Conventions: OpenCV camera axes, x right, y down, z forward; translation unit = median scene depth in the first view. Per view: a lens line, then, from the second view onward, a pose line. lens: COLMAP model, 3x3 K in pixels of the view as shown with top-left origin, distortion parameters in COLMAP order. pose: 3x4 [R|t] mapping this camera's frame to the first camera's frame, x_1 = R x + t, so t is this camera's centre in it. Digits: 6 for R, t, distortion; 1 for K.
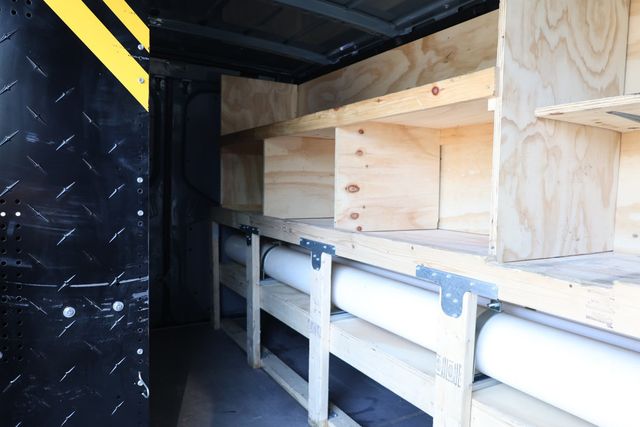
lens RADIAL K [[442.0, 0, 320.0], [0, 442.0, 213.5], [0, 0, 1]] dist [-0.018892, 0.000979]
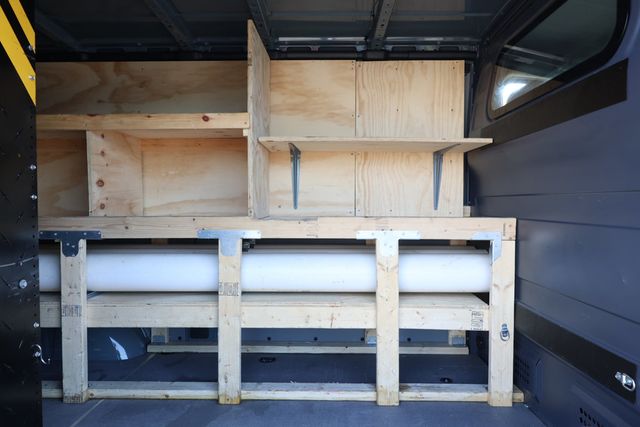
lens RADIAL K [[442.0, 0, 320.0], [0, 442.0, 213.5], [0, 0, 1]] dist [-0.018892, 0.000979]
pose [[0.517834, -0.050288, 0.854002, -0.628711], [0.069191, 0.997462, 0.016781, 0.045361], [-0.852679, 0.050399, 0.519999, -0.113324]]
